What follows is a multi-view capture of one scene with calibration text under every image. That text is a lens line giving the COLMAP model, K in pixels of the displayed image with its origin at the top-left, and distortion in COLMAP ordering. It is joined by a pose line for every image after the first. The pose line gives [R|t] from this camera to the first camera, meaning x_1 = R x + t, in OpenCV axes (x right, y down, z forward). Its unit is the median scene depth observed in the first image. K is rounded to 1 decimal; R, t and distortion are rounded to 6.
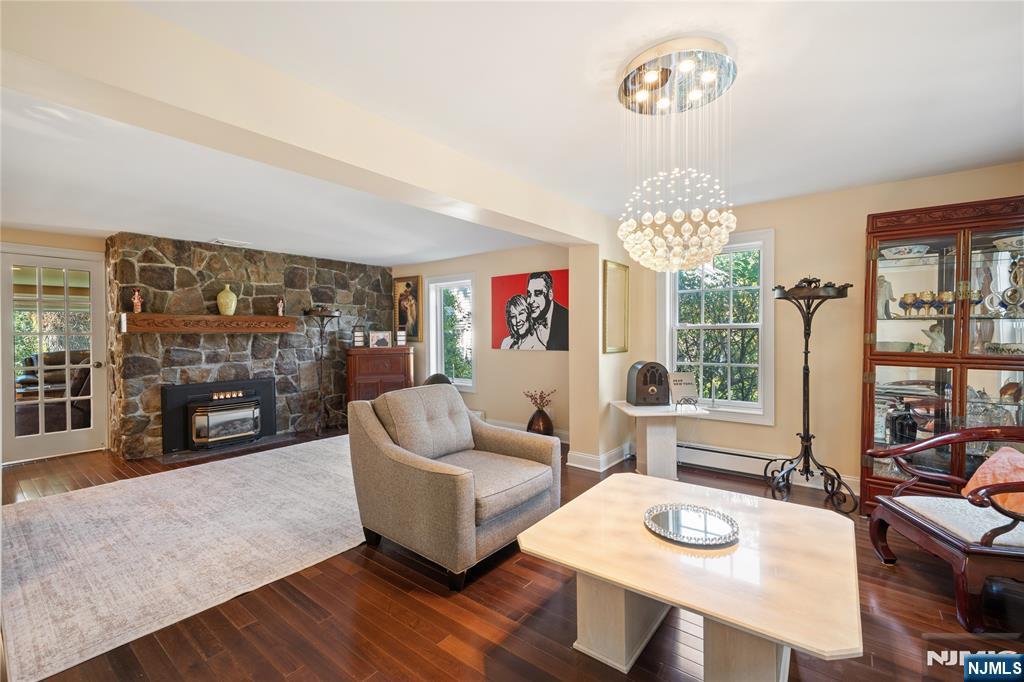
lens RADIAL K [[440.2, 0, 512.7], [0, 440.2, 338.4], [0, 0, 1]] dist [0.004194, 0.000277]
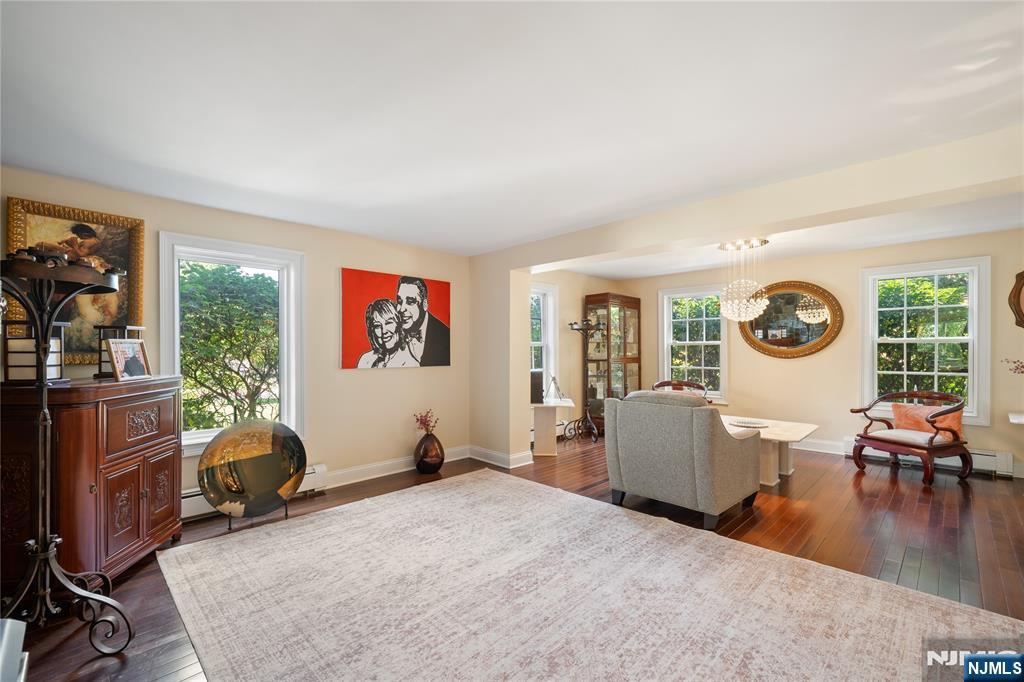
lens RADIAL K [[440.2, 0, 510.3], [0, 440.2, 348.2], [0, 0, 1]] dist [0.004194, 0.000277]
pose [[0.122965, 0.008130, 0.992378, -0.768781], [0.014416, 0.999846, -0.009978, 0.001164], [-0.992306, 0.015533, 0.122829, 0.693833]]
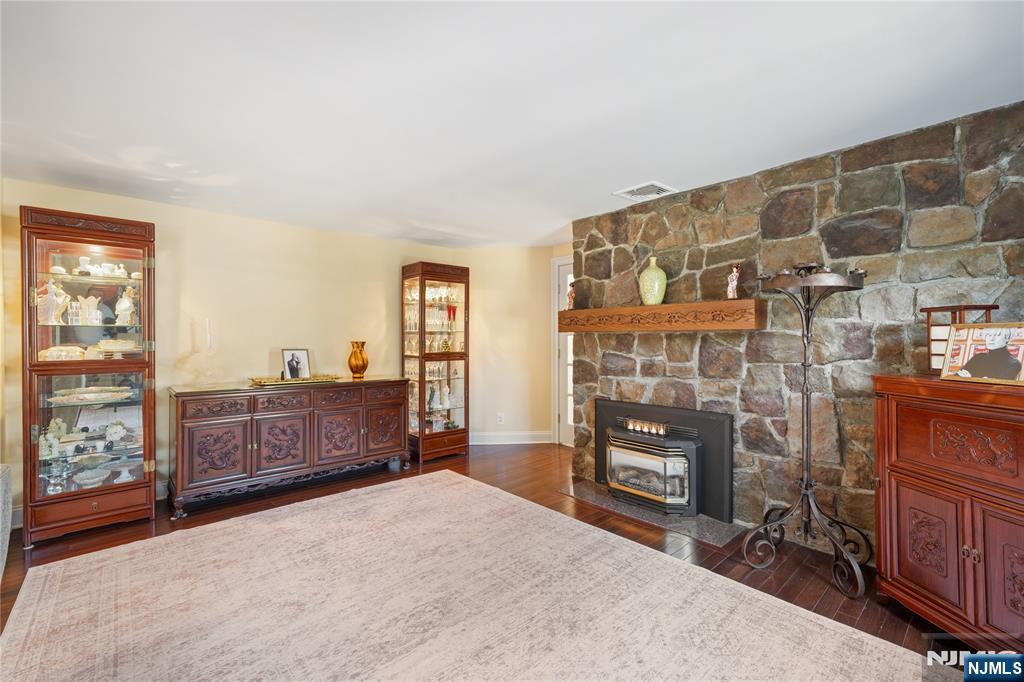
lens RADIAL K [[440.2, 0, 512.2], [0, 440.2, 340.7], [0, 0, 1]] dist [0.004194, 0.000277]
pose [[-0.176084, 0.015217, -0.984258, 0.027395], [-0.004532, 0.999857, 0.016269, -0.009179], [0.984365, 0.007326, -0.175990, 0.875721]]
